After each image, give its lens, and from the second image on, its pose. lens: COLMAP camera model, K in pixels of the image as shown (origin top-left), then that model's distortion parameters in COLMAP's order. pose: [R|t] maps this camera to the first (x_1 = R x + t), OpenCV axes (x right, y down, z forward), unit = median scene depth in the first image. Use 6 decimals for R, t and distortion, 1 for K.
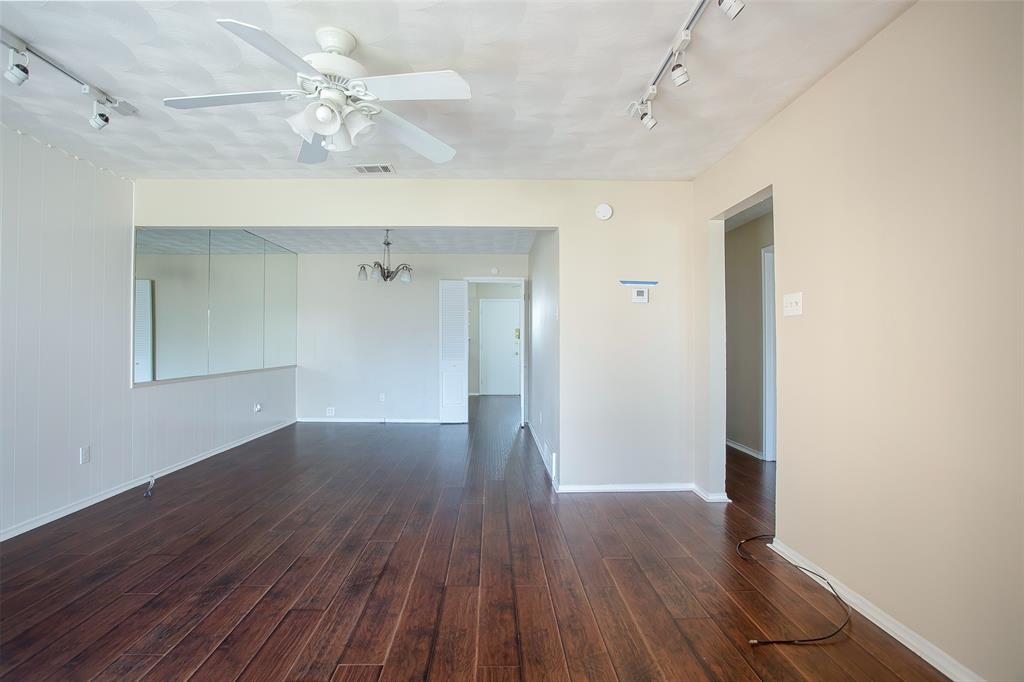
lens RADIAL K [[503.1, 0, 506.9], [0, 503.1, 336.1], [0, 0, 1]] dist [-0.071815, 0.027099]
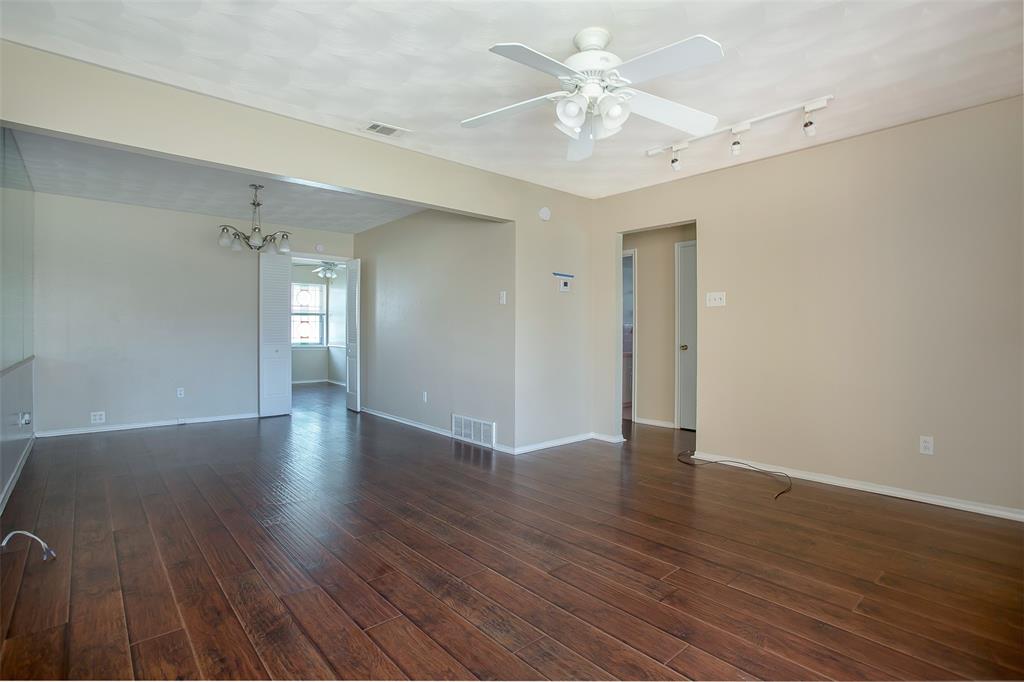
lens RADIAL K [[503.1, 0, 506.9], [0, 503.1, 336.1], [0, 0, 1]] dist [-0.071815, 0.027099]
pose [[0.768653, -0.003771, 0.639655, -1.018300], [-0.011888, 0.999726, 0.020179, 0.031182], [-0.639555, -0.023115, 0.768397, 0.221175]]
